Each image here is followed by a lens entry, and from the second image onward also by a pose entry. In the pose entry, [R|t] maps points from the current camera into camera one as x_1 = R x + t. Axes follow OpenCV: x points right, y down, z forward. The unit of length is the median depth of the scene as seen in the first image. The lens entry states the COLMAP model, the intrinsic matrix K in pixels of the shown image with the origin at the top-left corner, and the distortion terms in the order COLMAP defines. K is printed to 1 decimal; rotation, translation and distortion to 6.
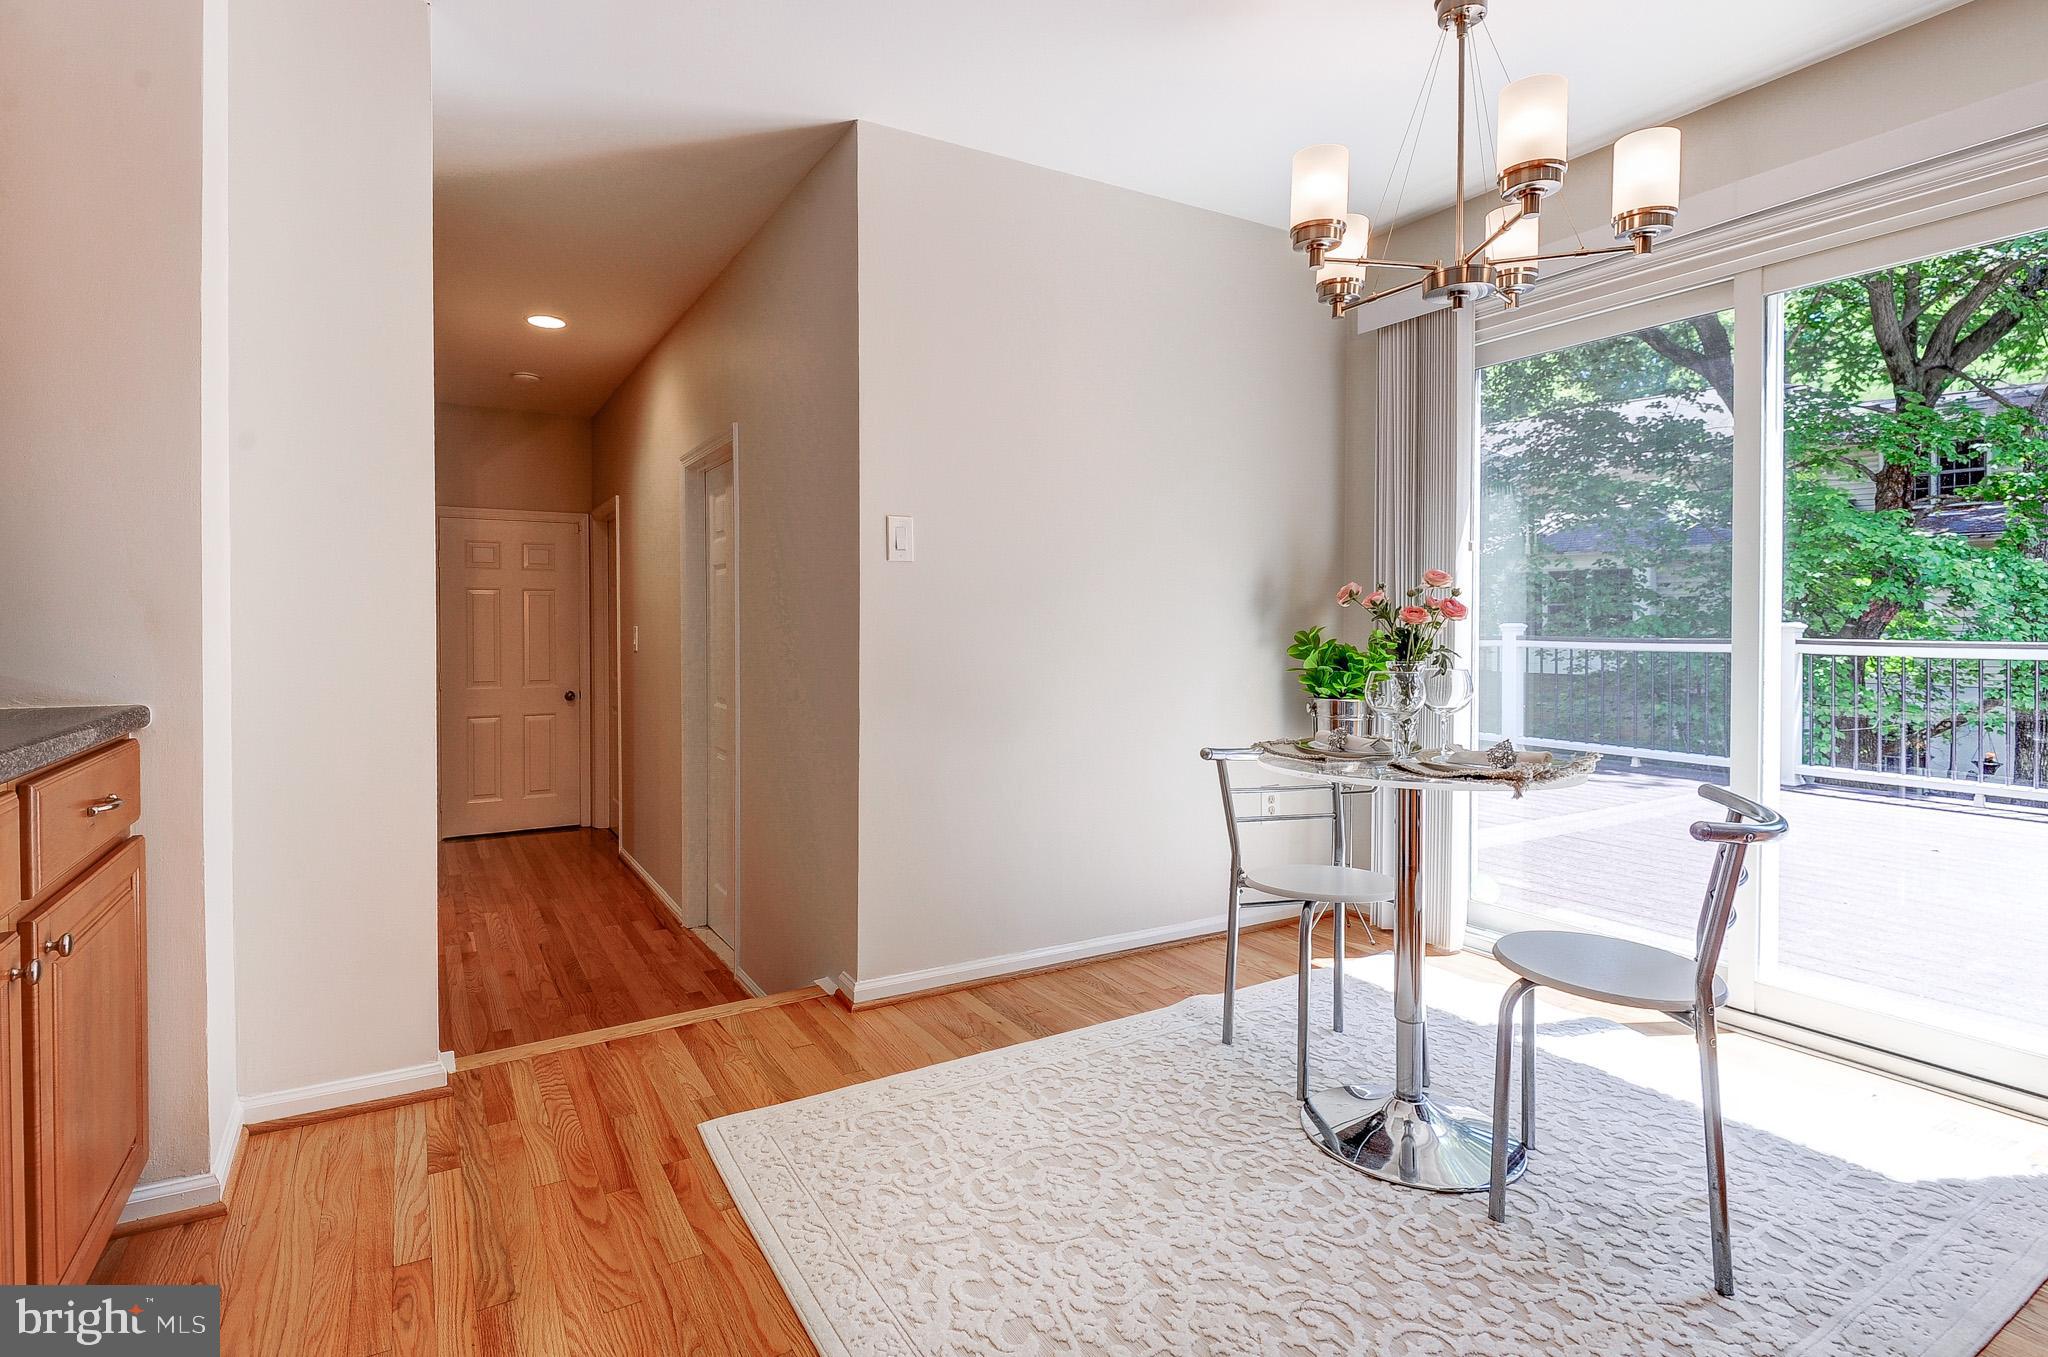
lens RADIAL K [[987.9, 0, 941.5], [0, 987.9, 640.9], [0, 0, 1]] dist [0.016560, -0.019712]
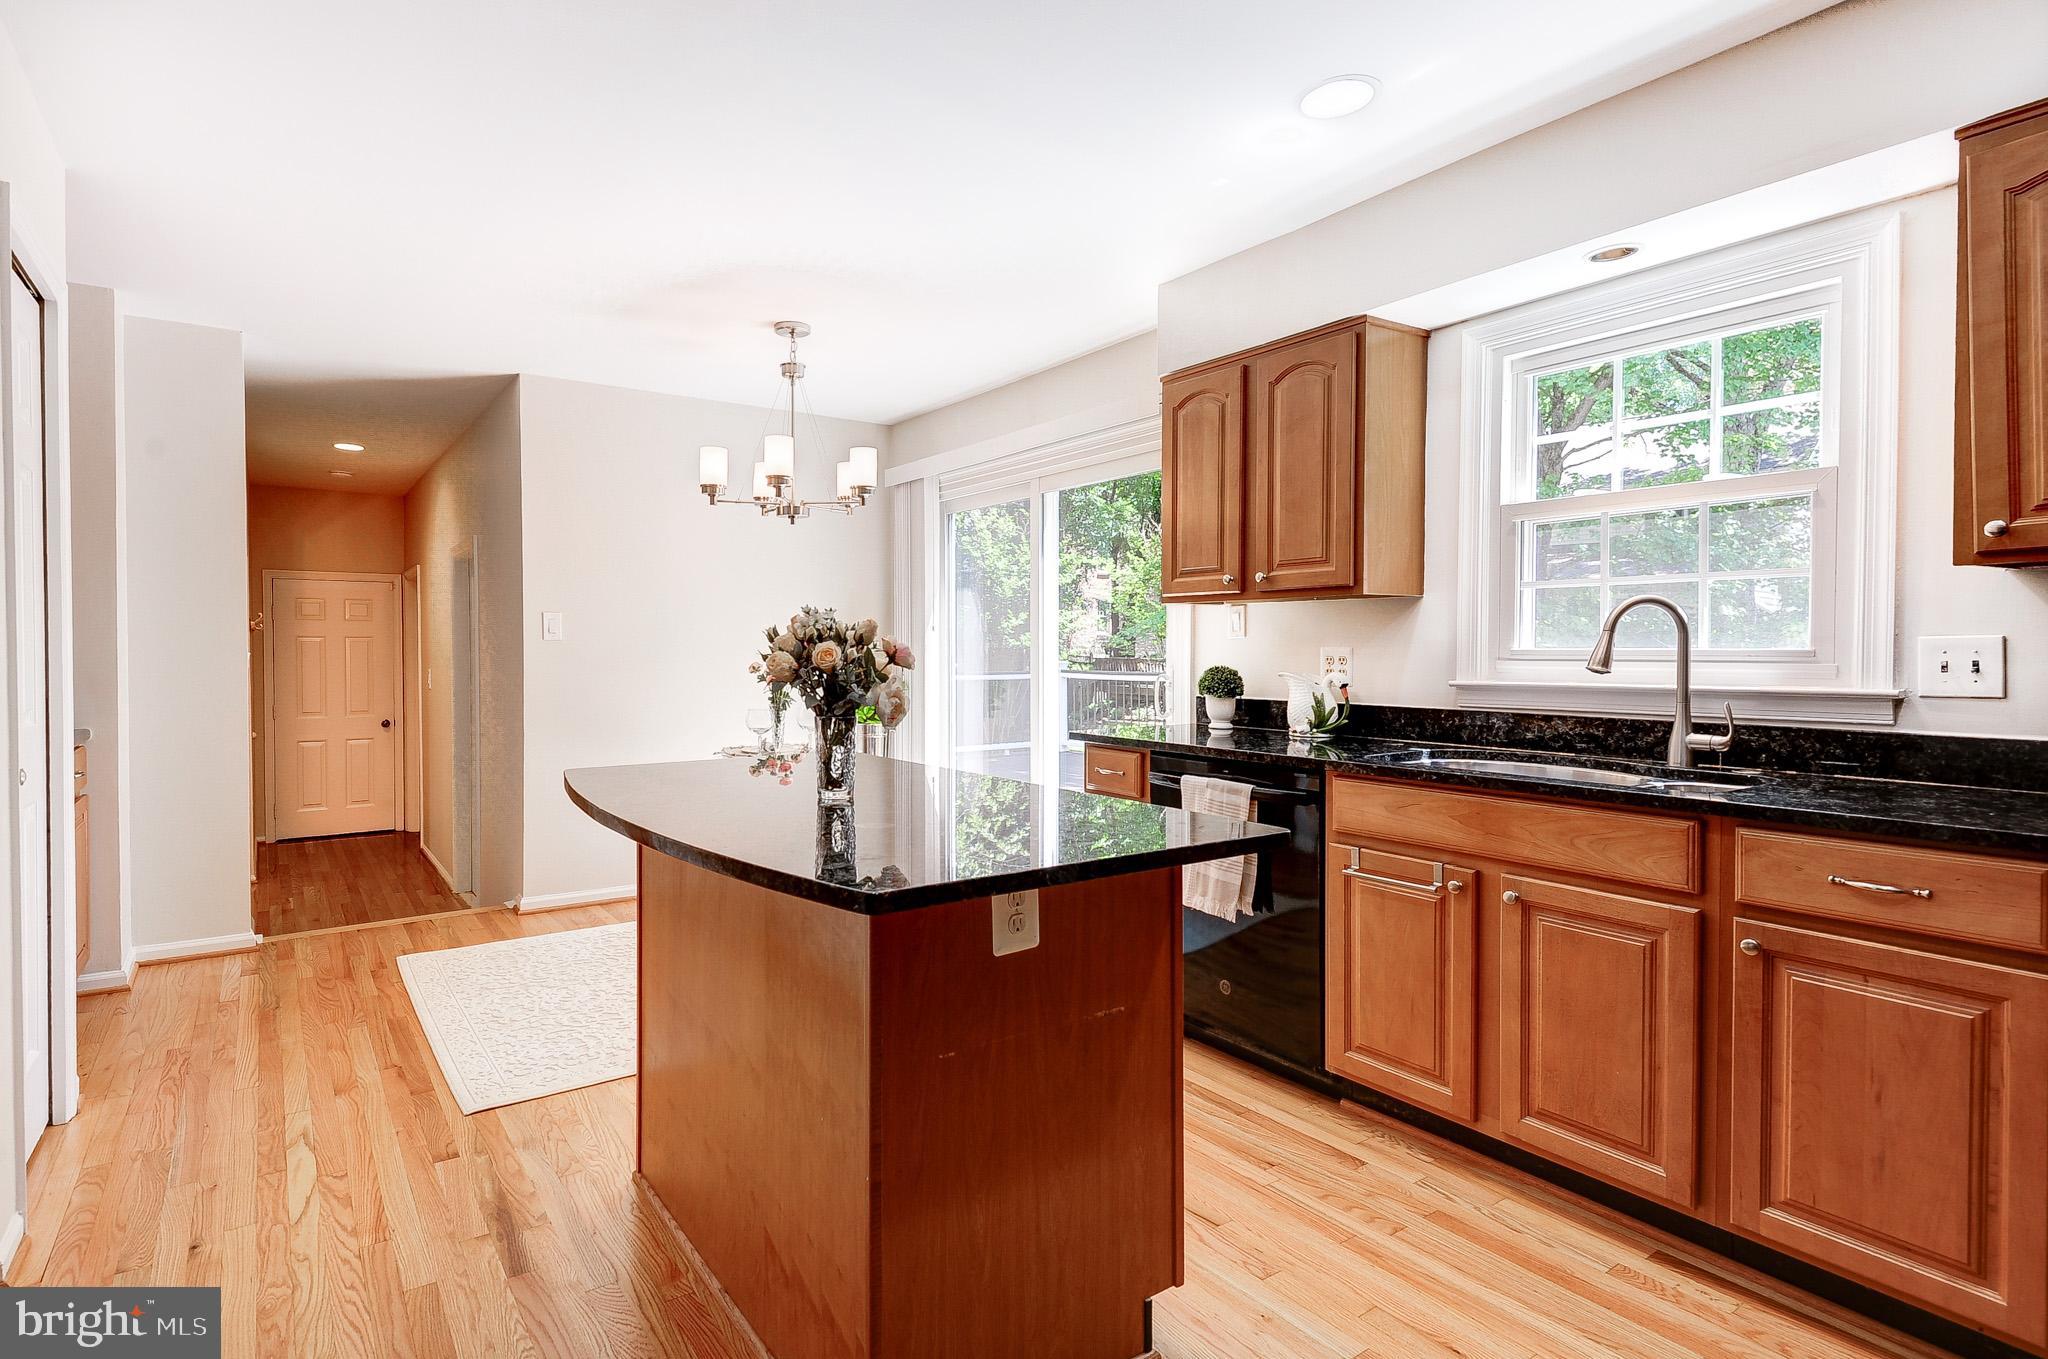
lens RADIAL K [[1024.6, 0, 891.2], [0, 1024.6, 670.9], [0, 0, 1]] dist [0.035243, -0.024167]
pose [[0.998625, 0.002480, 0.052365, 0.547594], [-0.002691, 0.999989, 0.003964, -0.048947], [-0.052354, -0.004100, 0.998620, -0.921752]]
